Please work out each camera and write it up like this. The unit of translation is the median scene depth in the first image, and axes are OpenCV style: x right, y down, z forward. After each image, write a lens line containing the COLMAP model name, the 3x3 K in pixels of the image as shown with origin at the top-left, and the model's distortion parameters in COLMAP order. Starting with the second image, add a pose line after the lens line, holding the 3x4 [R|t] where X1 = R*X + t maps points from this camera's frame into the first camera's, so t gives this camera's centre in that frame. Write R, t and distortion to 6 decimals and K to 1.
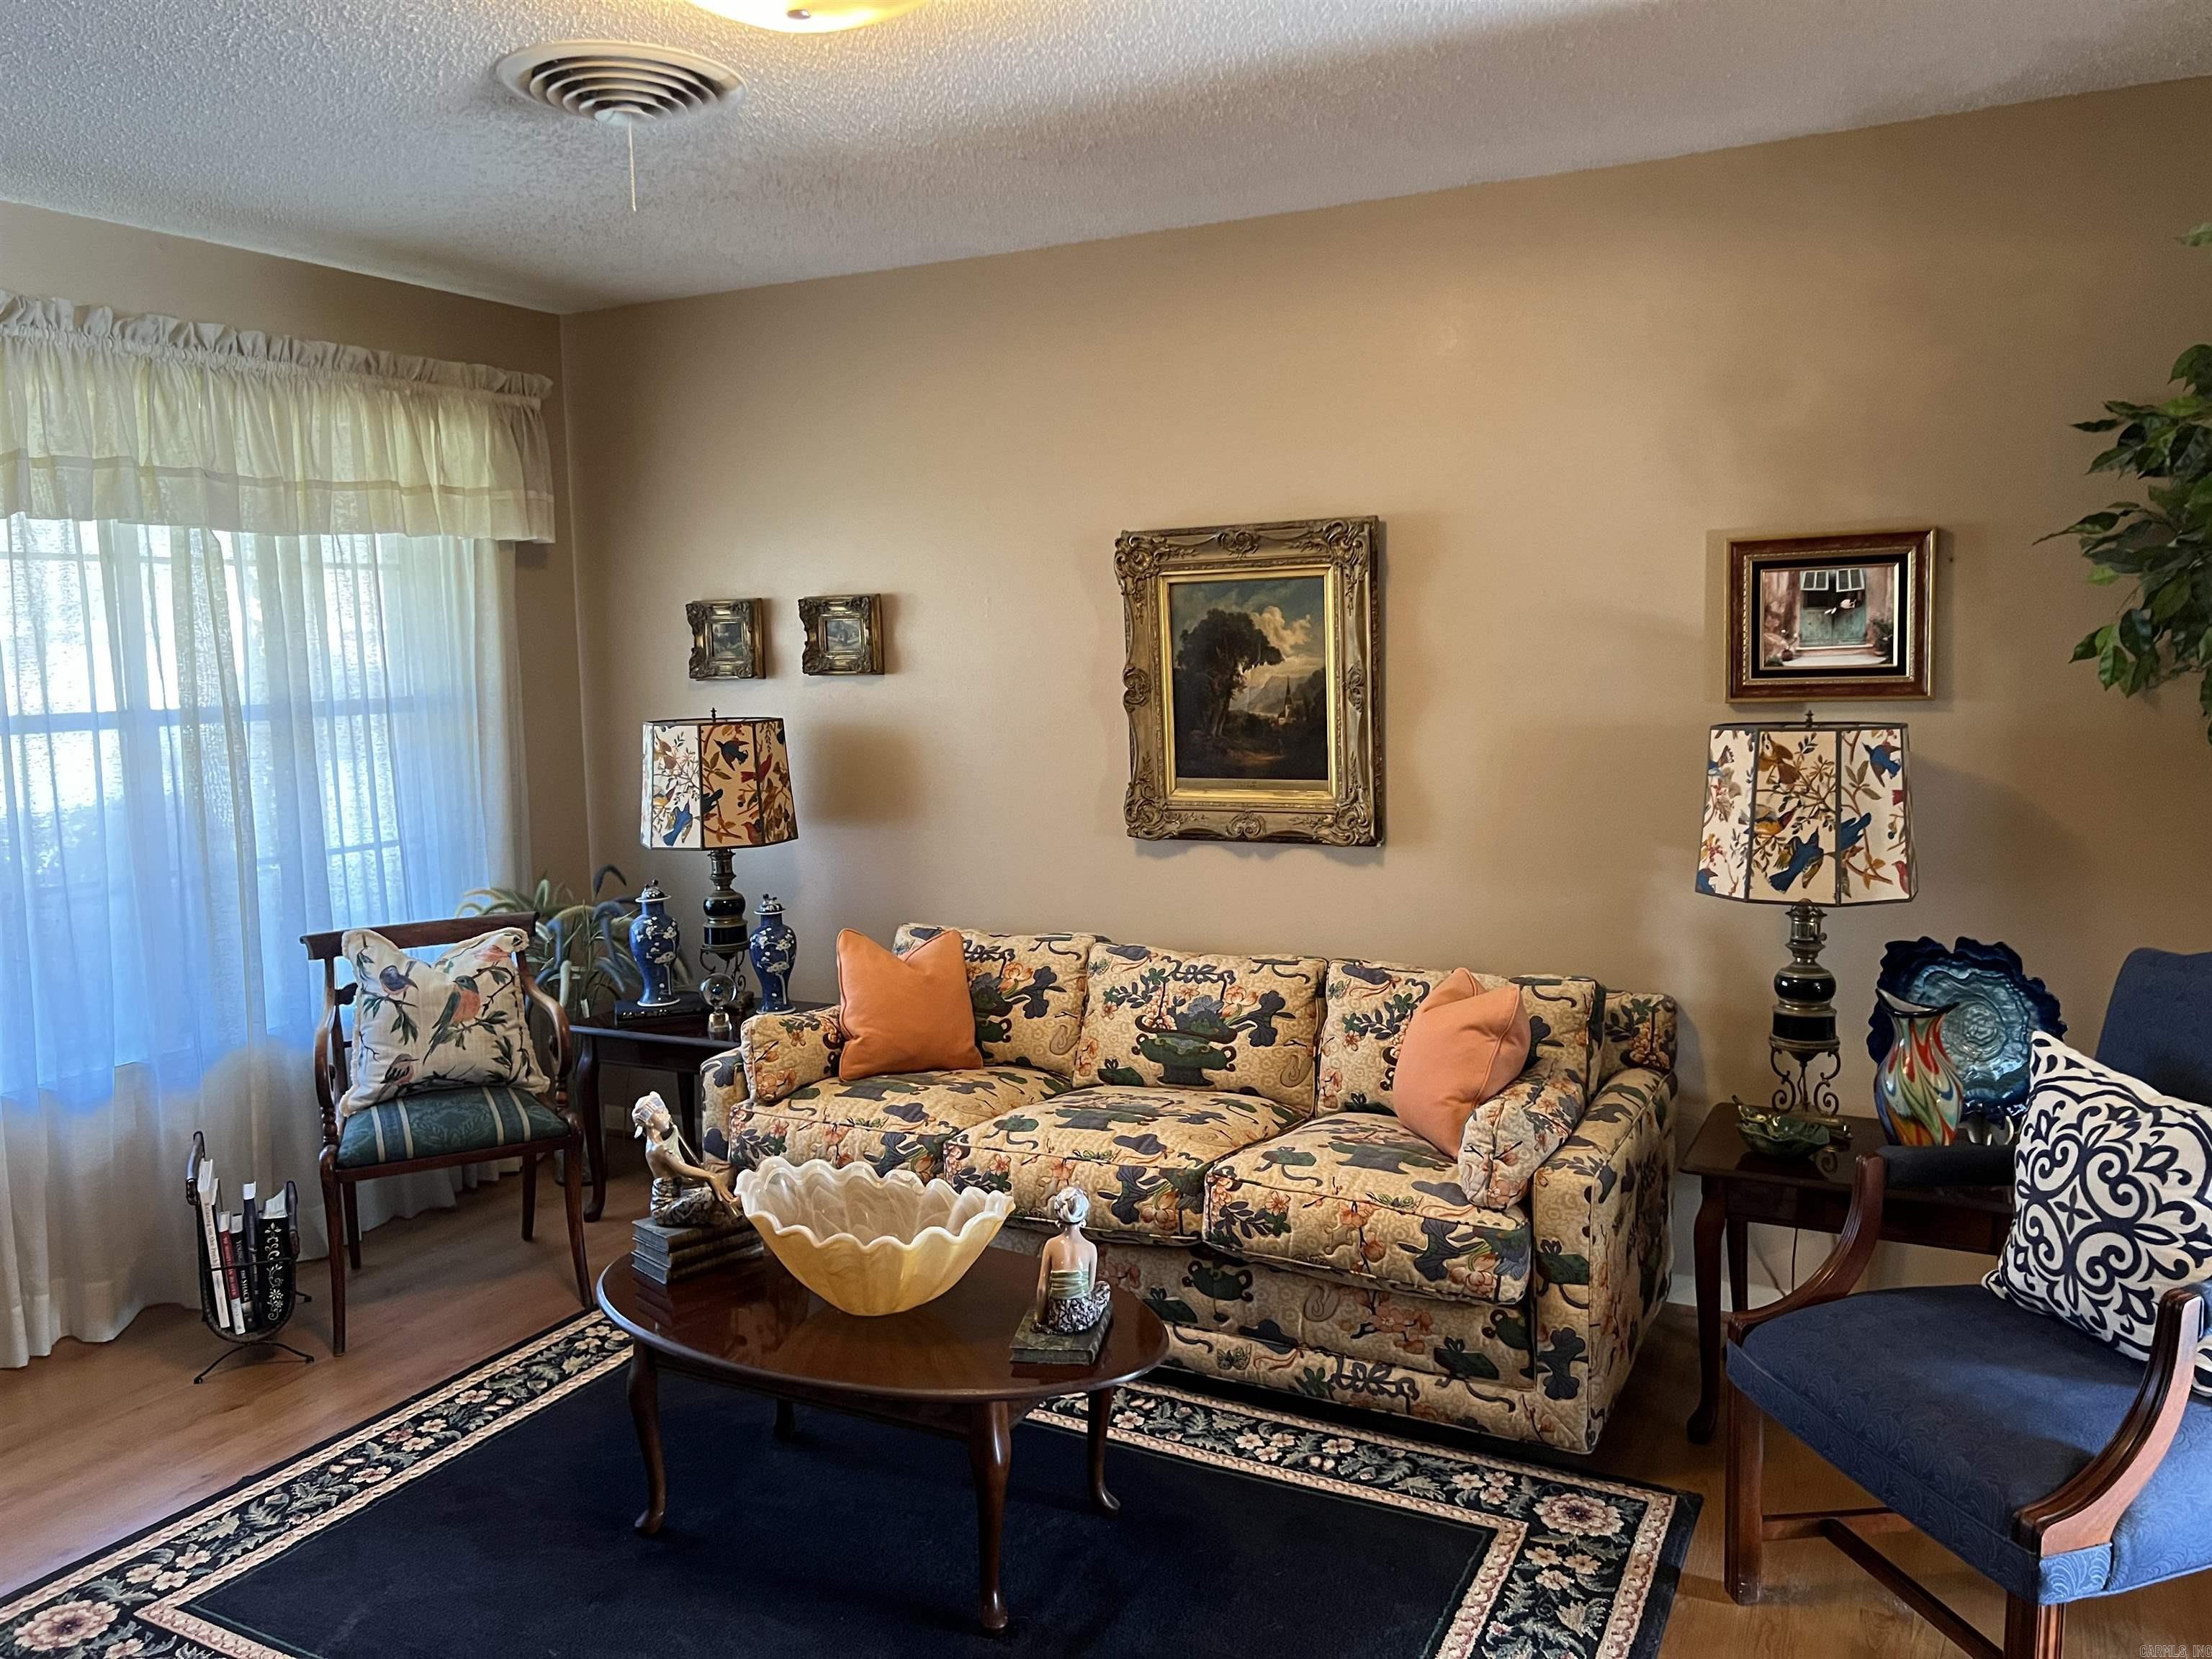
lens RADIAL K [[1672.0, 0, 1122.2], [0, 1672.0, 790.9], [0, 0, 1]] dist [0.100392, -0.105028]
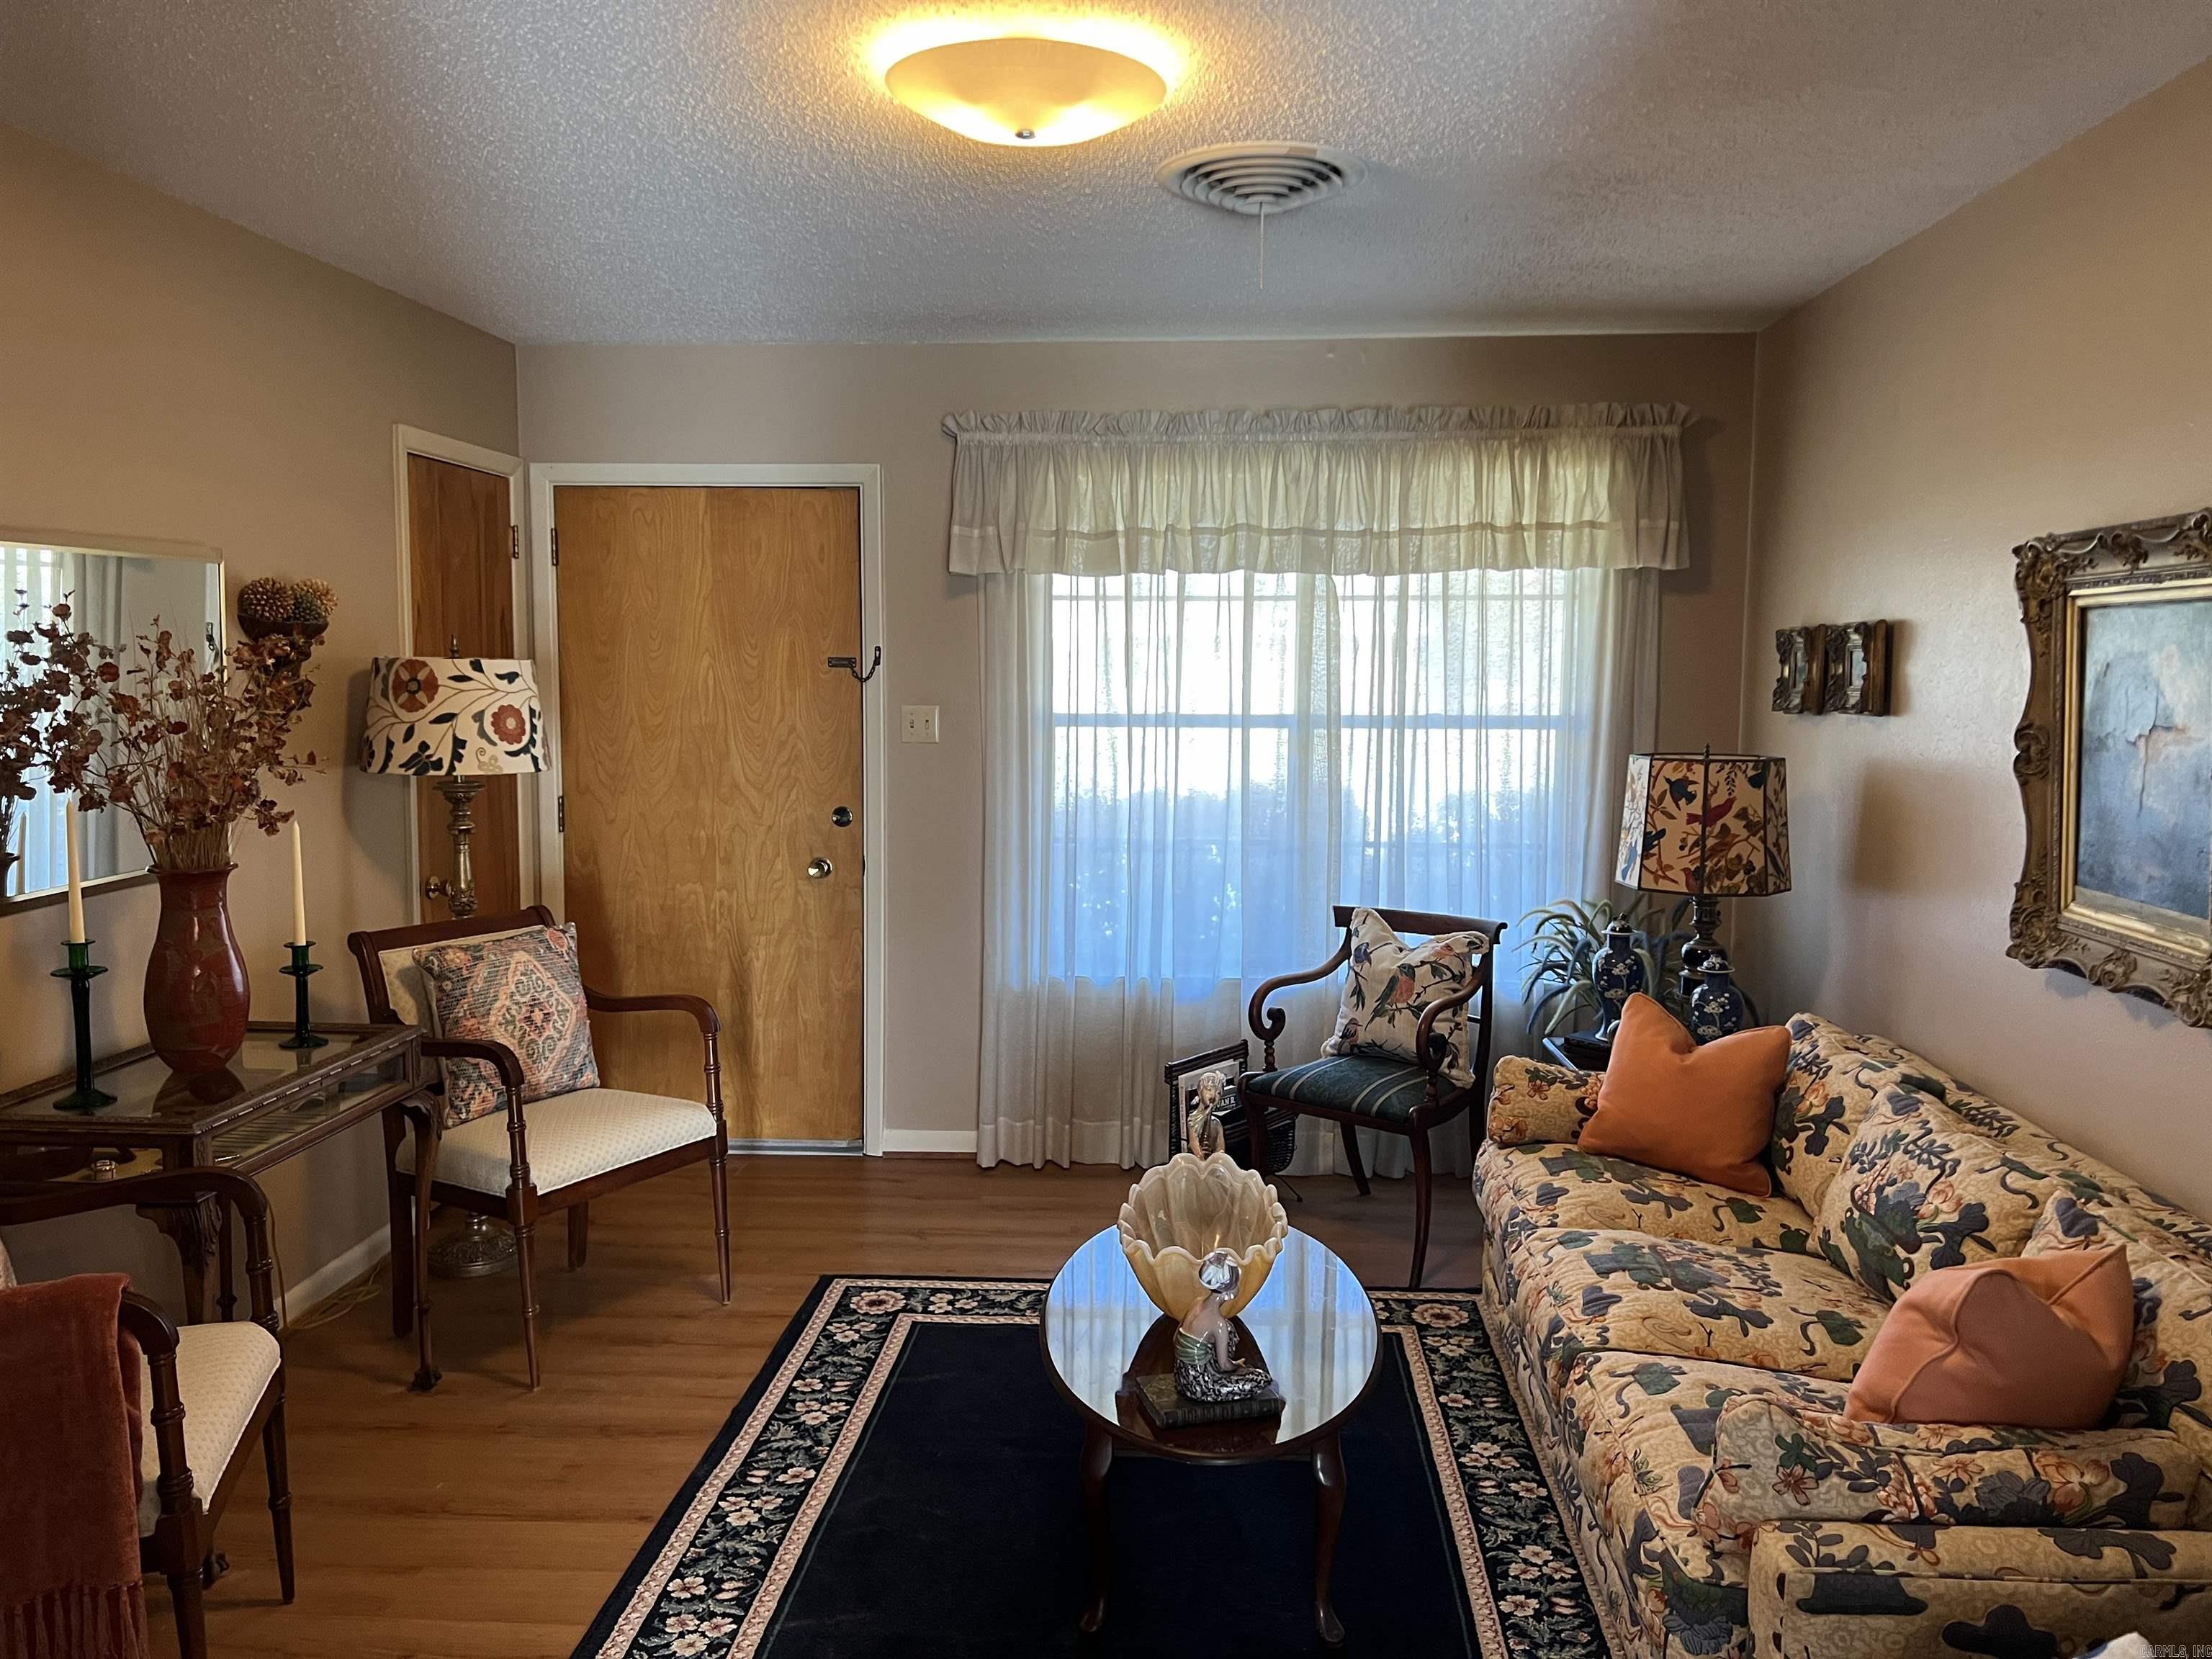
lens RADIAL K [[1672.0, 0, 1122.2], [0, 1672.0, 790.9], [0, 0, 1]] dist [0.100392, -0.105028]
pose [[0.411938, 0.095616, -0.906181, 0.526439], [-0.096305, 0.993478, 0.061048, -0.054210], [0.906108, 0.062122, 0.418460, 0.349864]]
